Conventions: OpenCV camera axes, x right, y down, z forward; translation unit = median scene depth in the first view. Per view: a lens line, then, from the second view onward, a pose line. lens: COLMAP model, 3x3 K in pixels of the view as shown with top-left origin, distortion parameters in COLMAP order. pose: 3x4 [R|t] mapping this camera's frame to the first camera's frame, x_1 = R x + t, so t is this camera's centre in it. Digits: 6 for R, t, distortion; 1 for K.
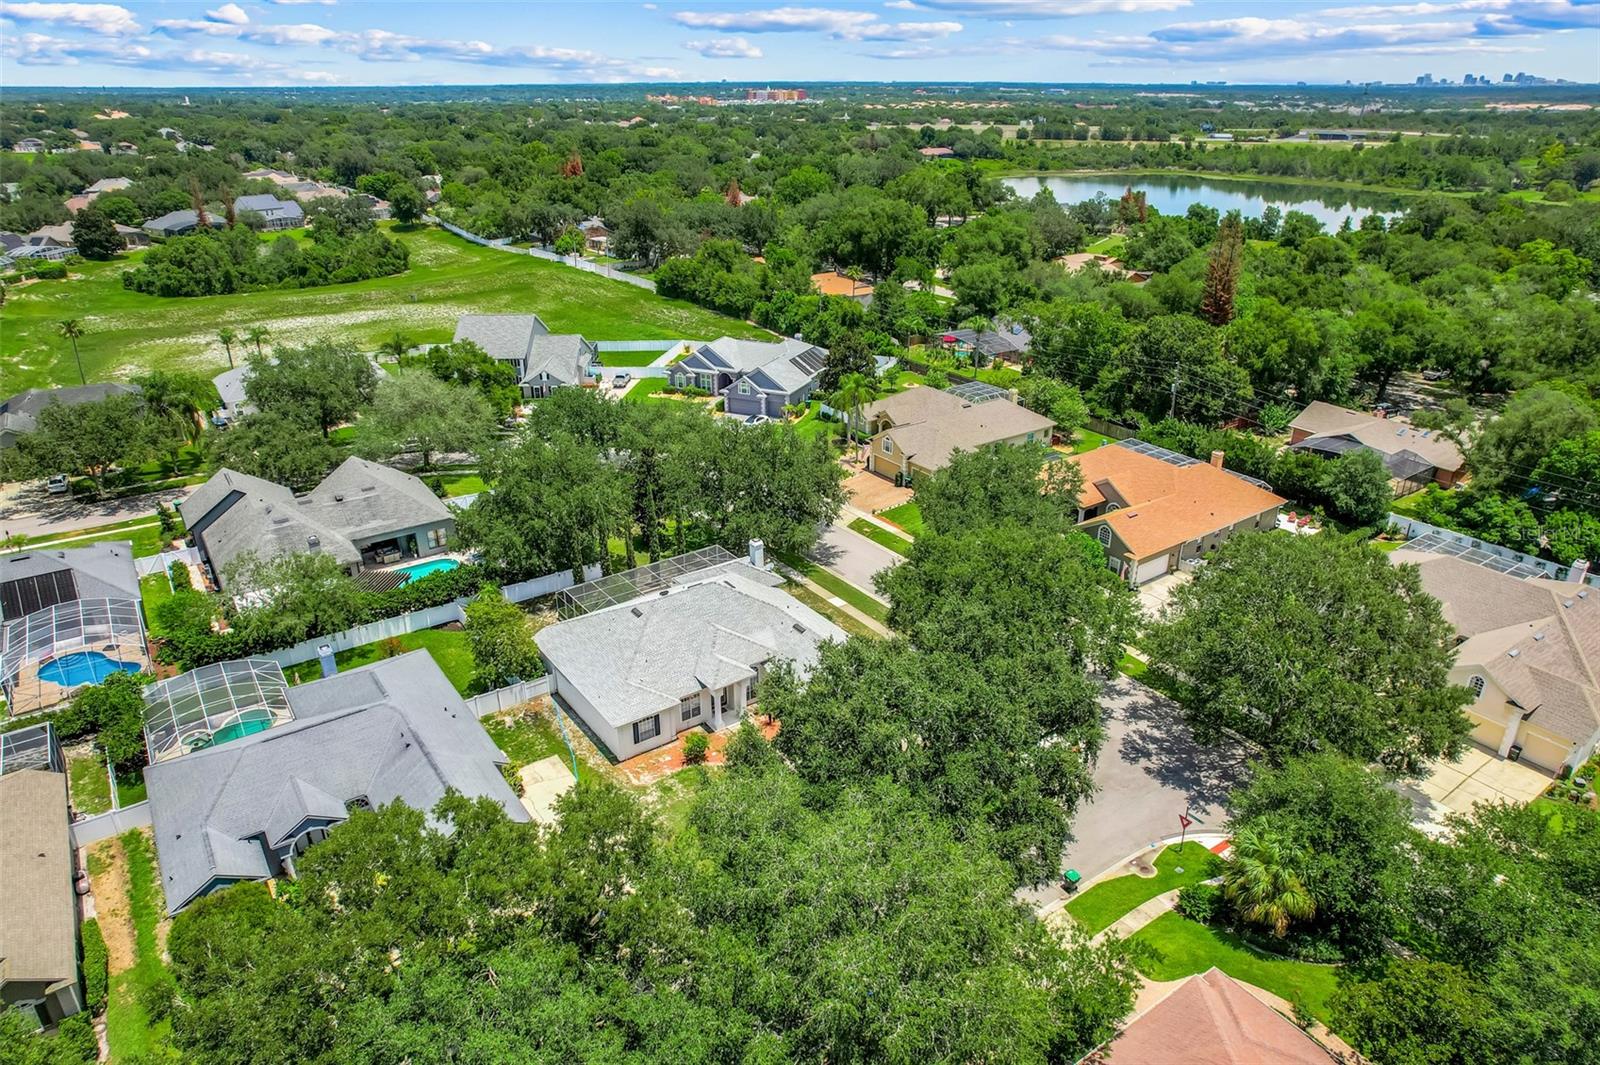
lens RADIAL K [[1040.8, 0, 809.6], [0, 1040.8, 491.6], [0, 0, 1]] dist [-0.079566, 0.088075]
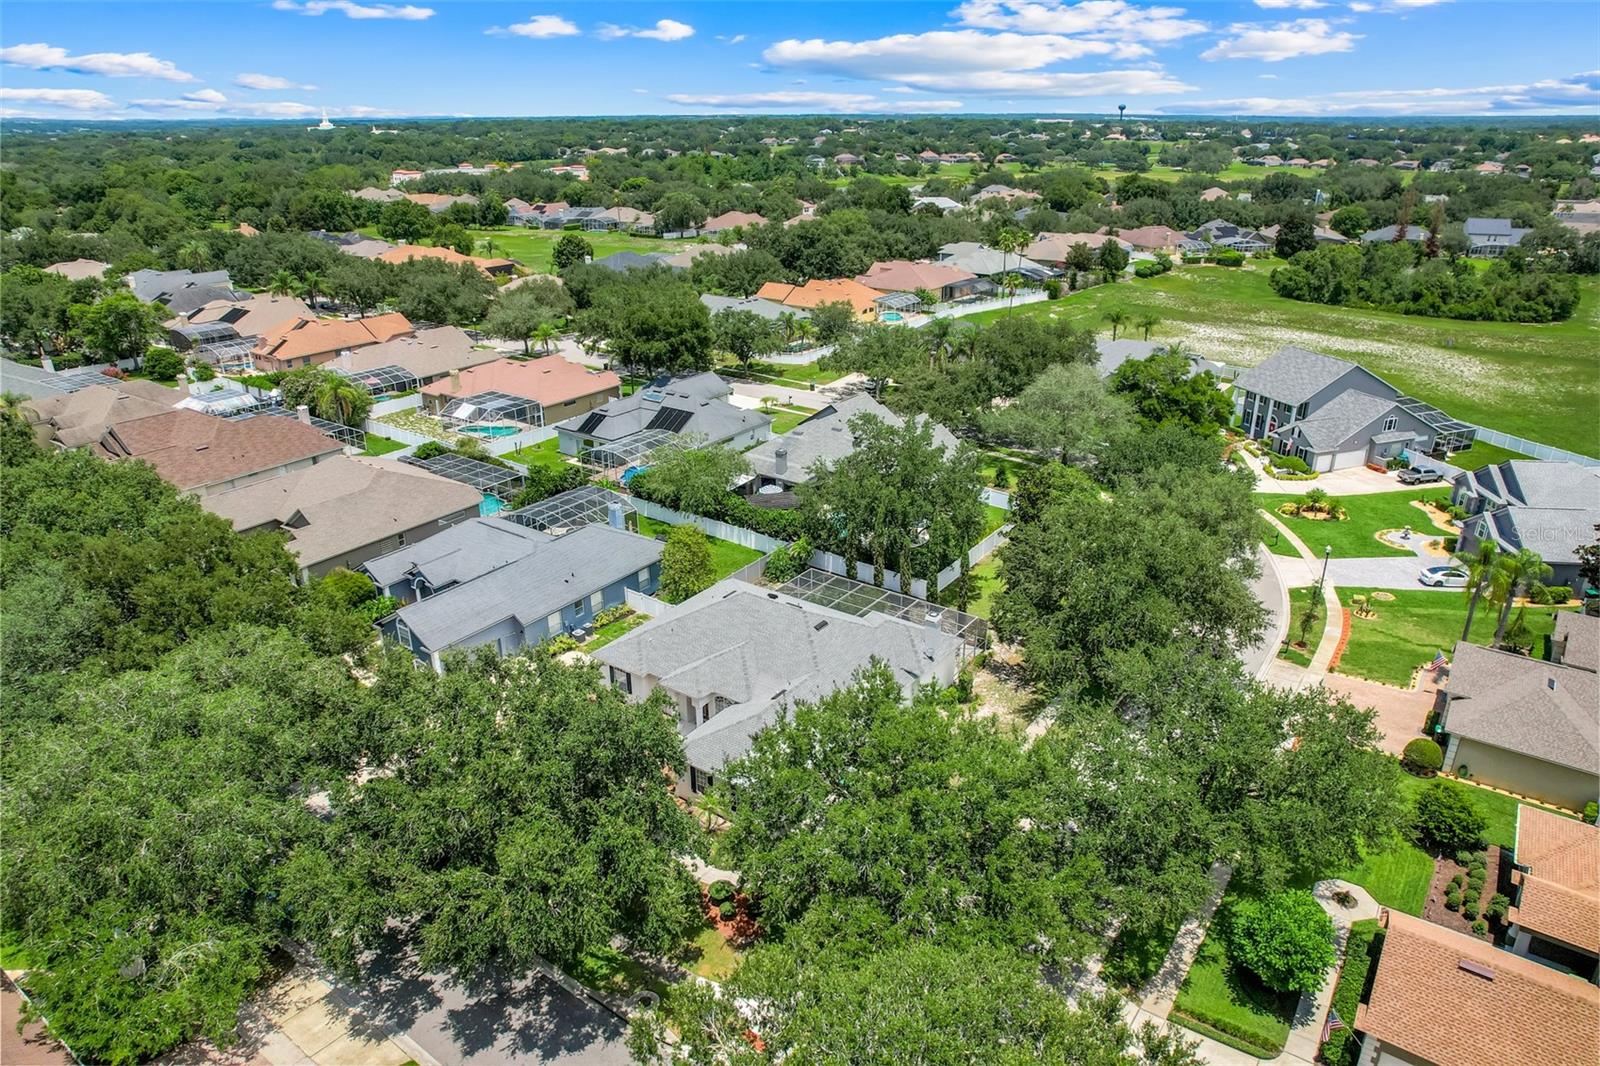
lens RADIAL K [[1040.8, 0, 809.6], [0, 1040.8, 492.1], [0, 0, 1]] dist [-0.079566, 0.088075]
pose [[0.337796, 0.334218, -0.879882, 0.339210], [-0.354419, 0.911191, 0.210045, -0.099945], [0.871941, 0.240894, 0.426250, 0.315473]]
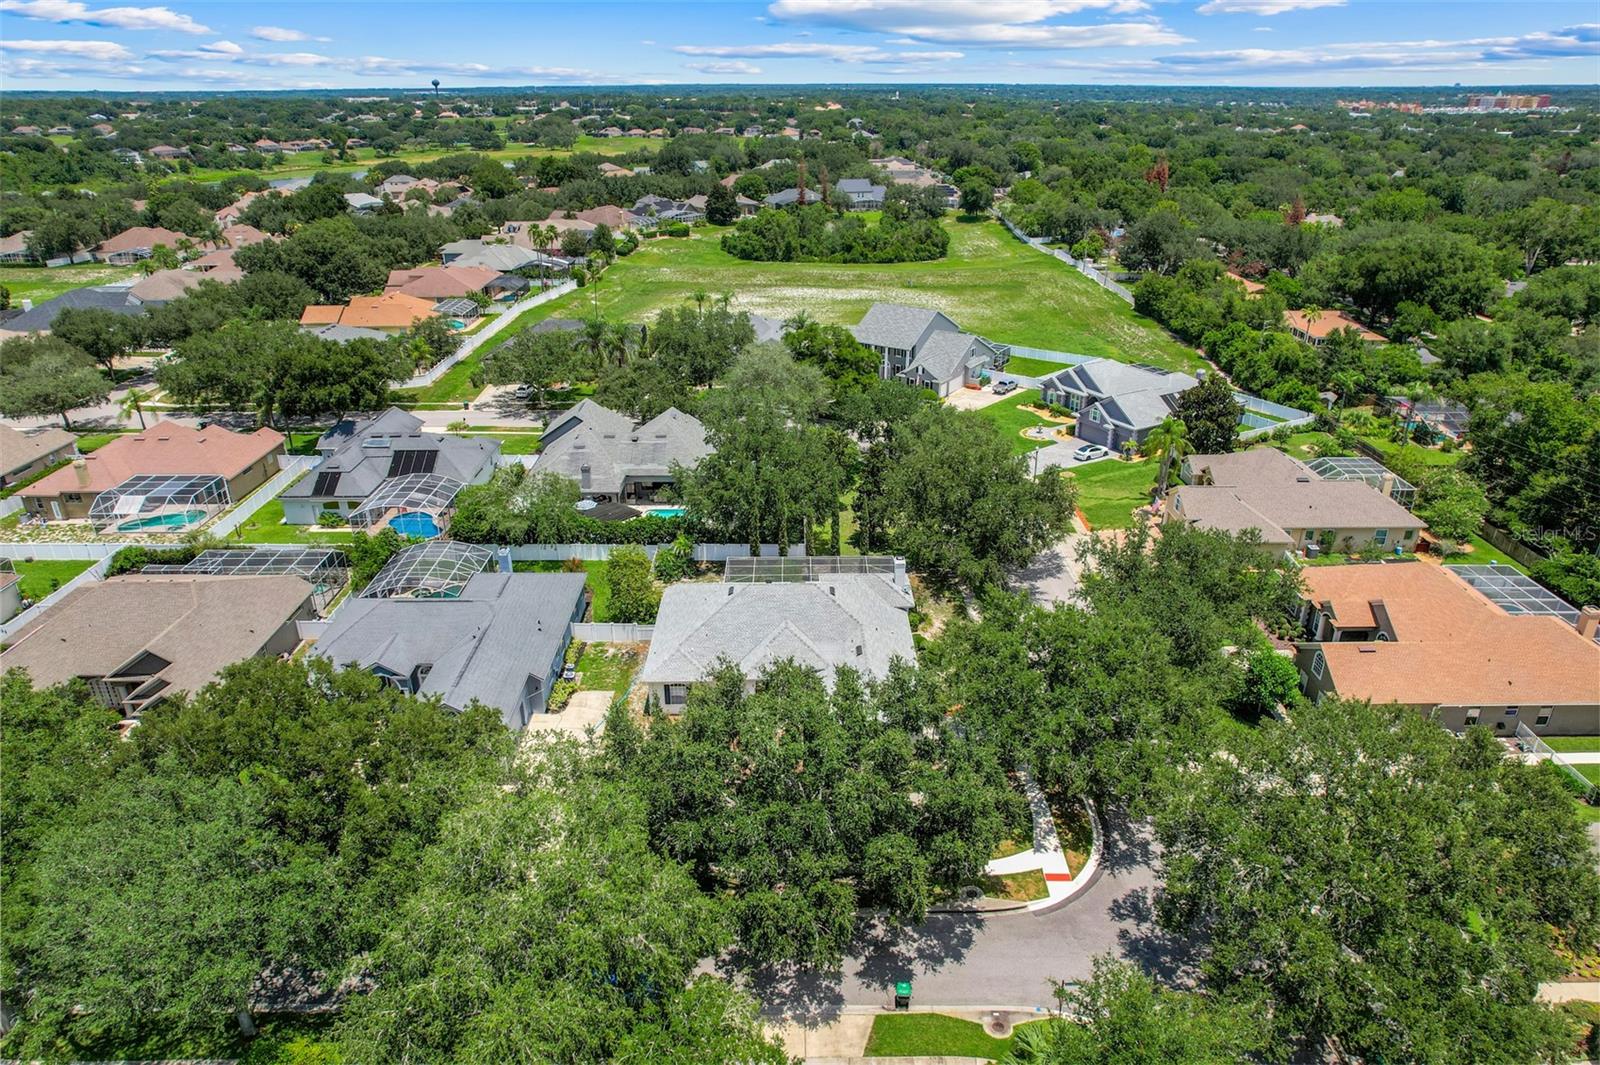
lens RADIAL K [[1040.8, 0, 809.6], [0, 1040.8, 491.6], [0, 0, 1]] dist [-0.079566, 0.088075]
pose [[0.822382, 0.214062, -0.527129, 0.218605], [-0.214161, 0.974844, 0.061759, -0.032447], [0.527089, 0.062101, 0.847538, 0.069091]]
